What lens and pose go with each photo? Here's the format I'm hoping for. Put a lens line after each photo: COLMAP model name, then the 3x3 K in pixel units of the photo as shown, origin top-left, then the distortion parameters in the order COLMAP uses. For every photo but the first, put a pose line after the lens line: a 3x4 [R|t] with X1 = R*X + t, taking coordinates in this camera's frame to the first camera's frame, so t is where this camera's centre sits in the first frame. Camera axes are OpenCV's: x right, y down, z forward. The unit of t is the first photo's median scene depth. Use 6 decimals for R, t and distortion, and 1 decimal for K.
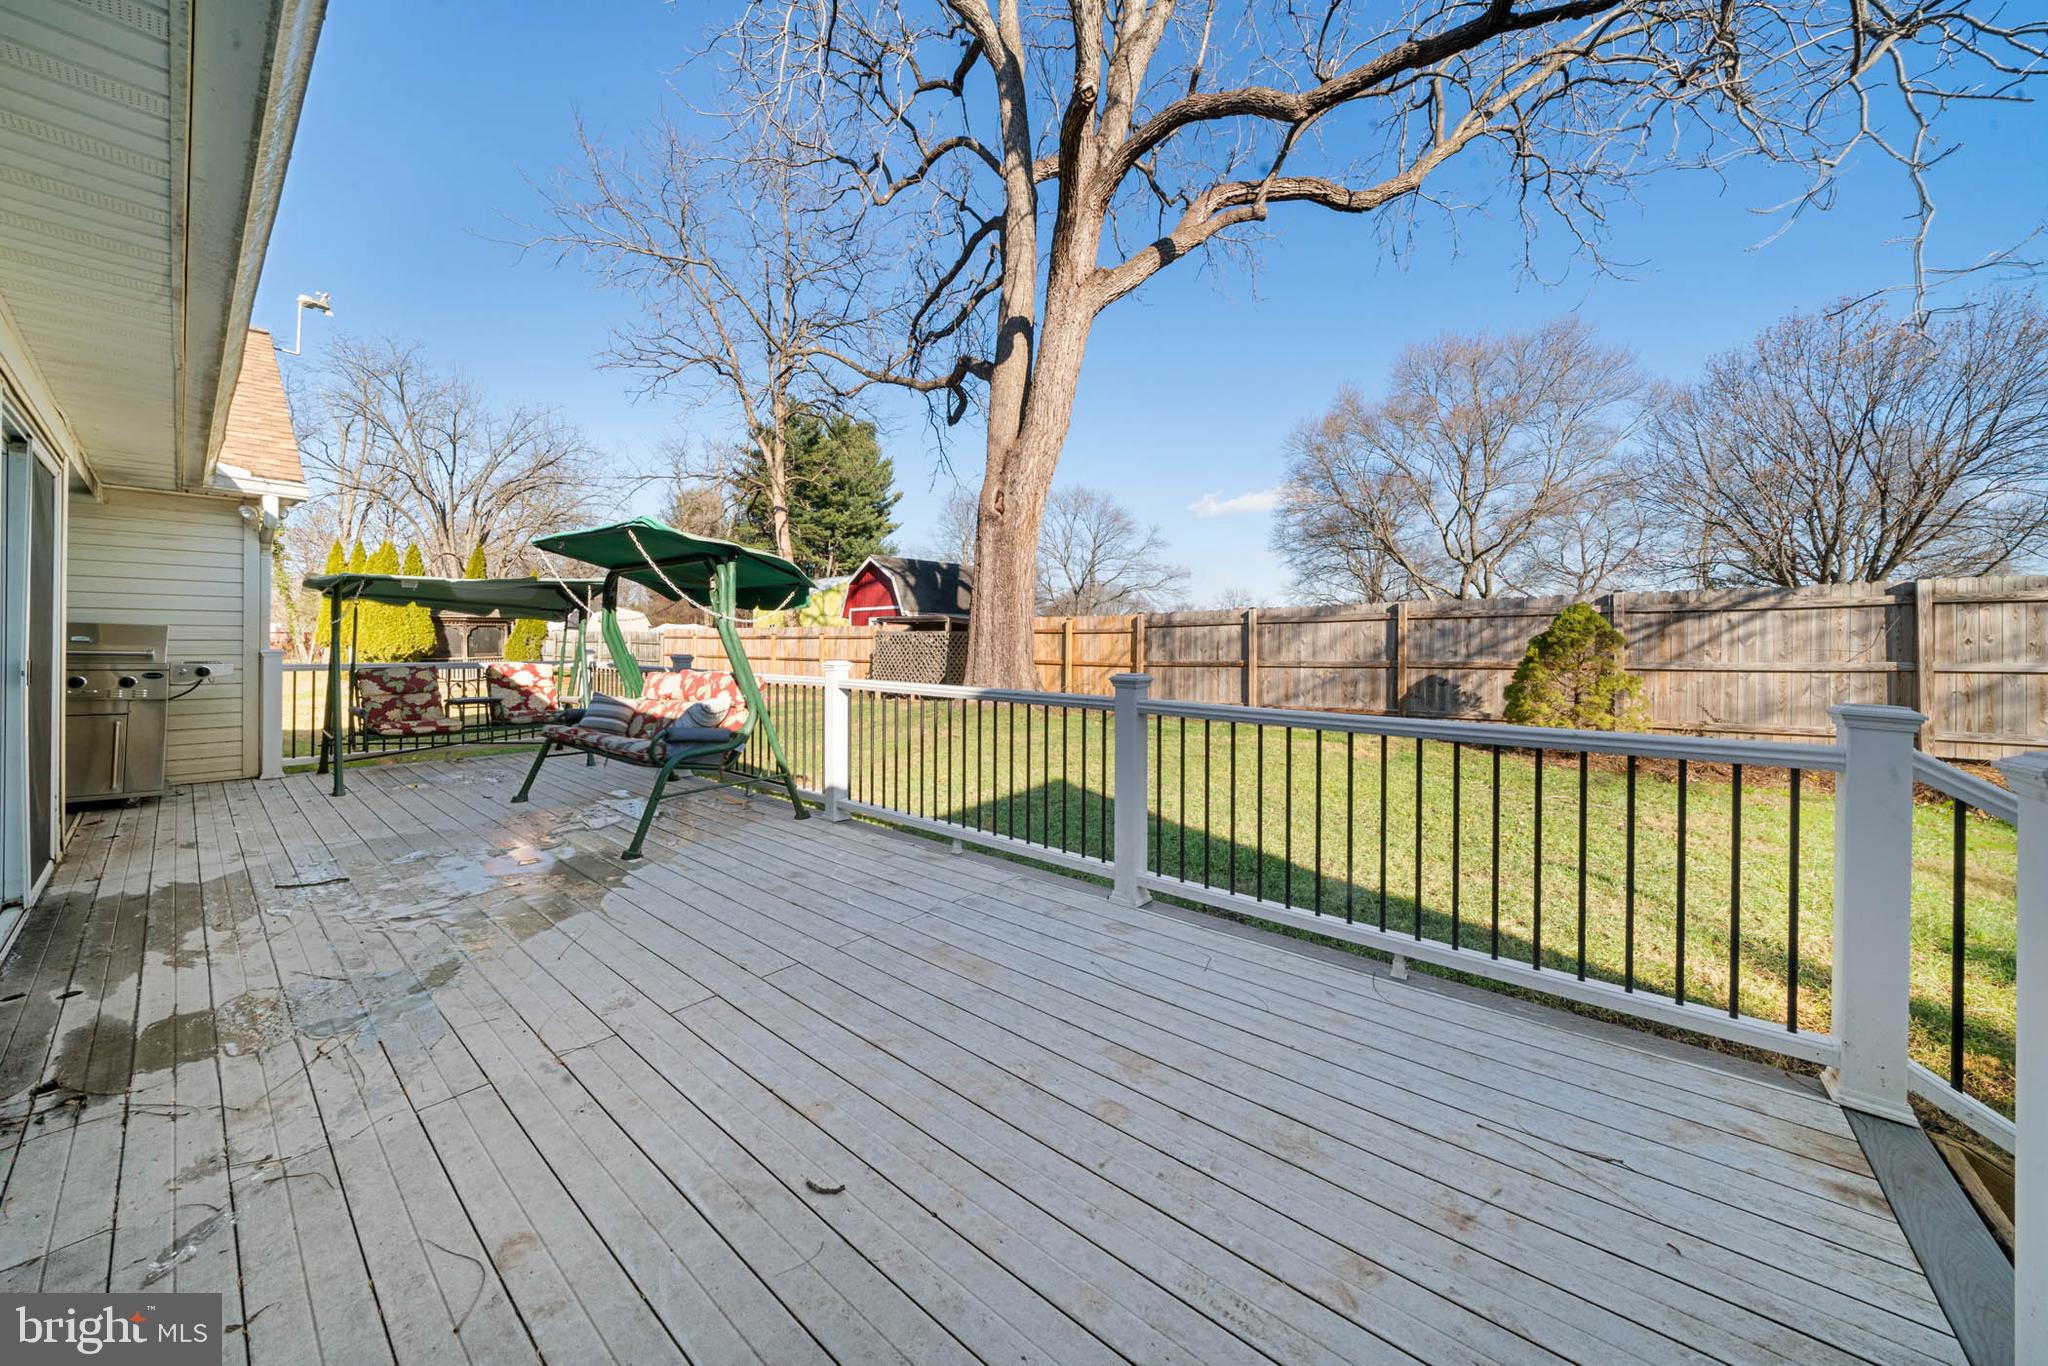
lens RADIAL K [[706.2, 0, 1023.6], [0, 706.2, 639.1], [0, 0, 1]] dist [-0.005500, -0.000099]
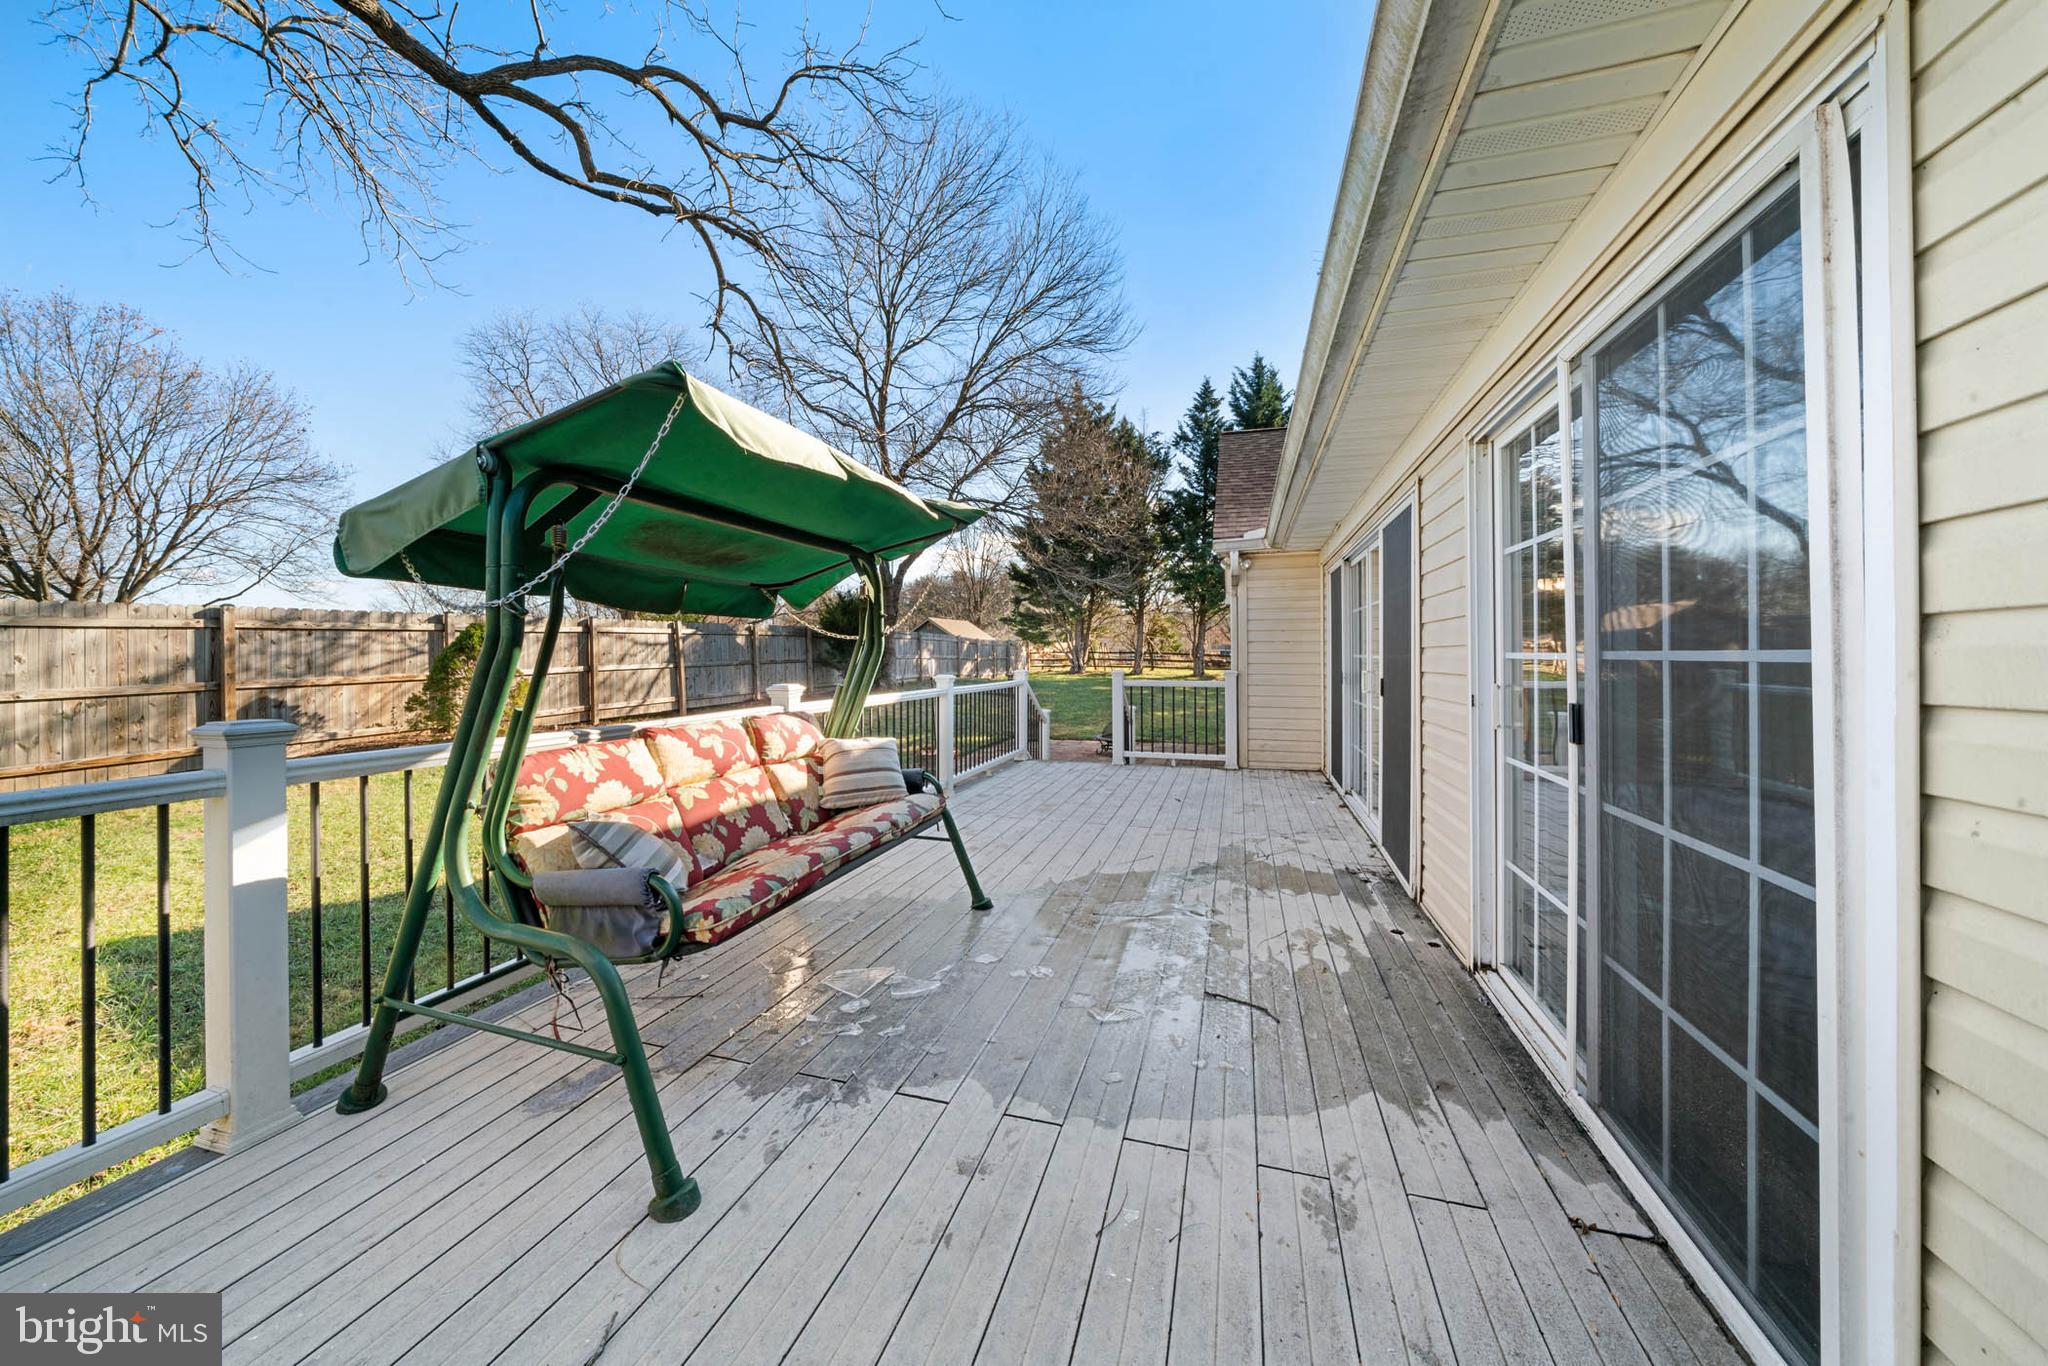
lens RADIAL K [[702.7, 0, 1016.0], [0, 702.7, 653.3], [0, 0, 1]] dist [-0.005775, 0.000107]
pose [[-0.375160, -0.003642, 0.926953, -0.429494], [-0.001398, 0.999993, 0.003364, -0.003375], [-0.926959, -0.000034, -0.375163, 0.400060]]
